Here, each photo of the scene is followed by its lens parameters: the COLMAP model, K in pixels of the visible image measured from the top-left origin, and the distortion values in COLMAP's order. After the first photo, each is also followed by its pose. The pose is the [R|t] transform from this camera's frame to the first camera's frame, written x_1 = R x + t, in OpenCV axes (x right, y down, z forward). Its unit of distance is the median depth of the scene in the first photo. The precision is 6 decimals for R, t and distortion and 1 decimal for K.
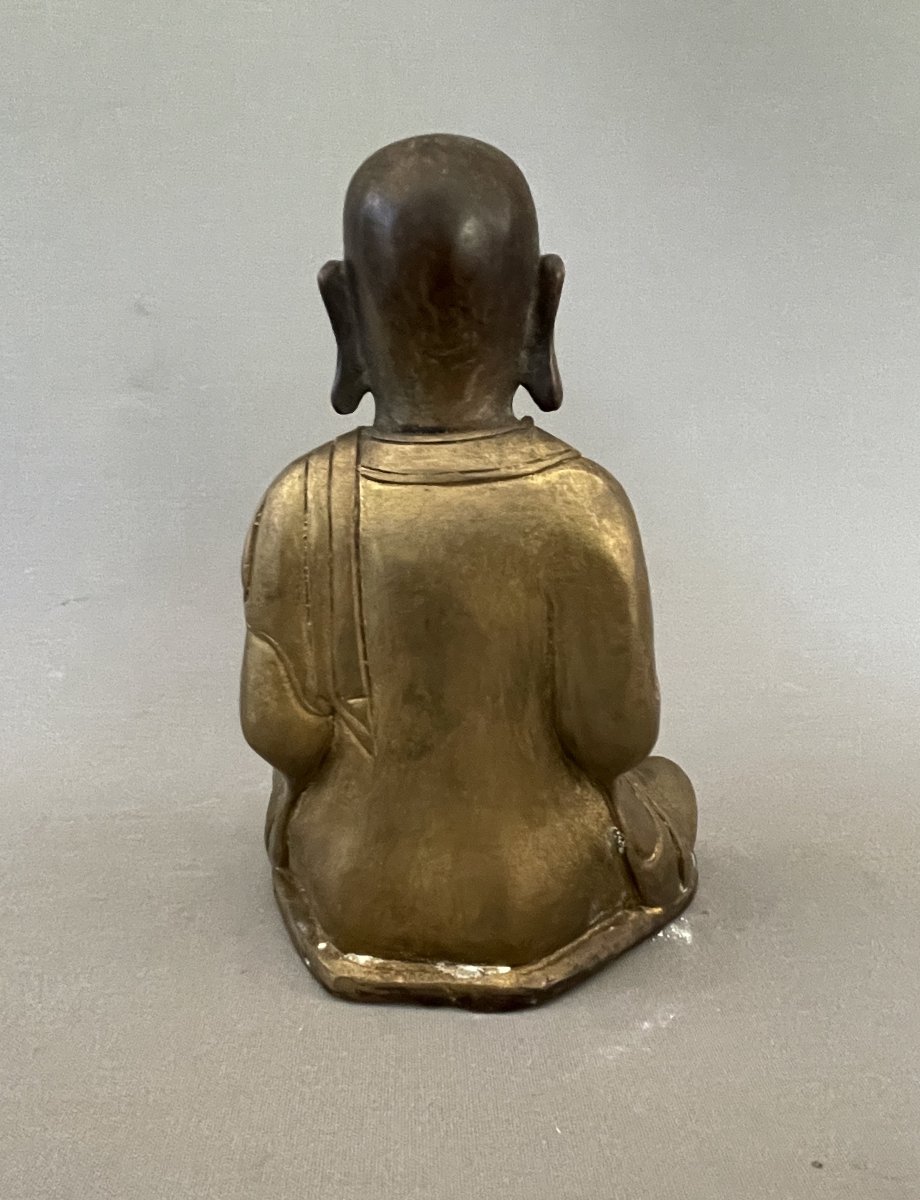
lens RADIAL K [[835.1, 0, 462.7], [0, 835.1, 681.9], [0, 0, 1]] dist [0.000113, 0.000119]
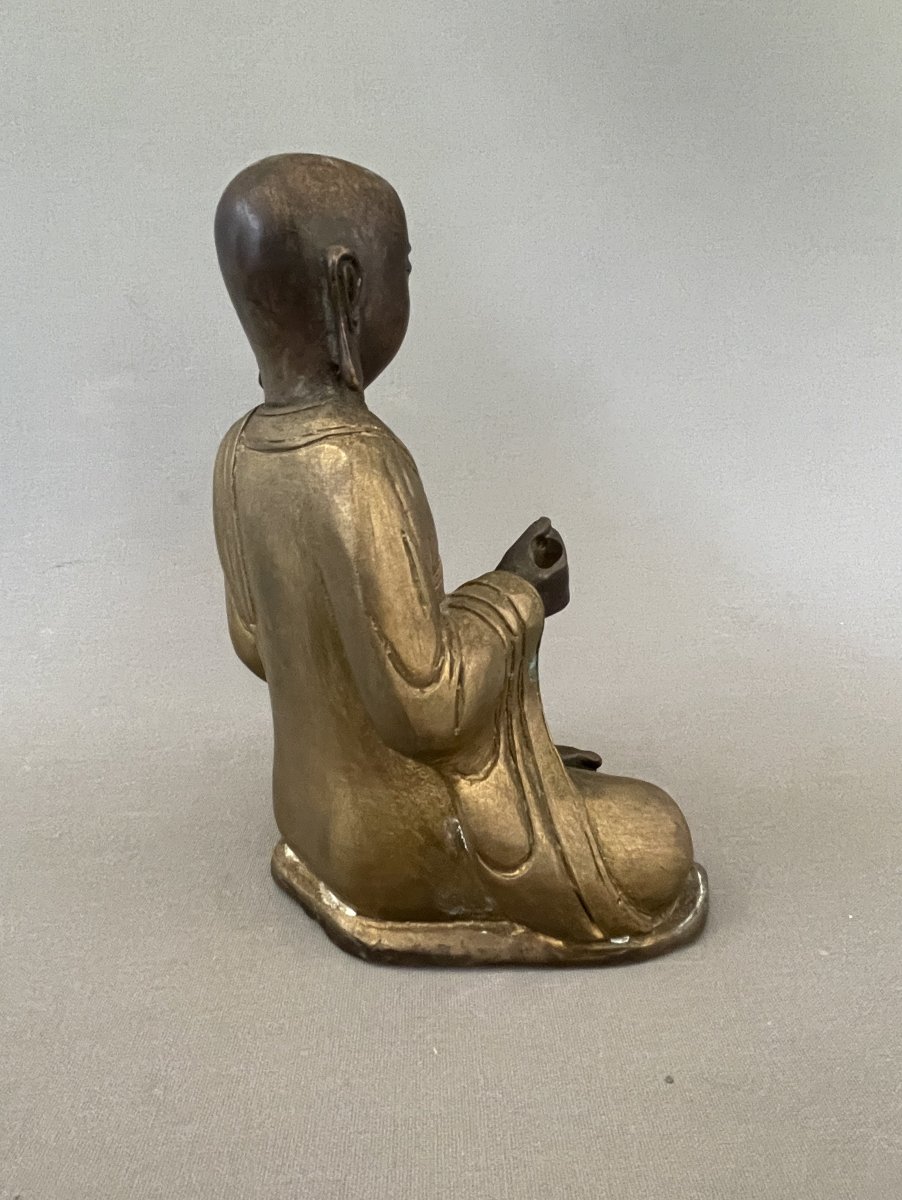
lens RADIAL K [[770.7, 0, 451.3], [0, 770.7, 596.8], [0, 0, 1]] dist [0.003394, 0.000354]
pose [[0.750946, 0.188690, -0.632831, 0.701750], [-0.221042, 0.974852, 0.028371, -0.101115], [0.622270, 0.118577, 0.773770, 0.286176]]
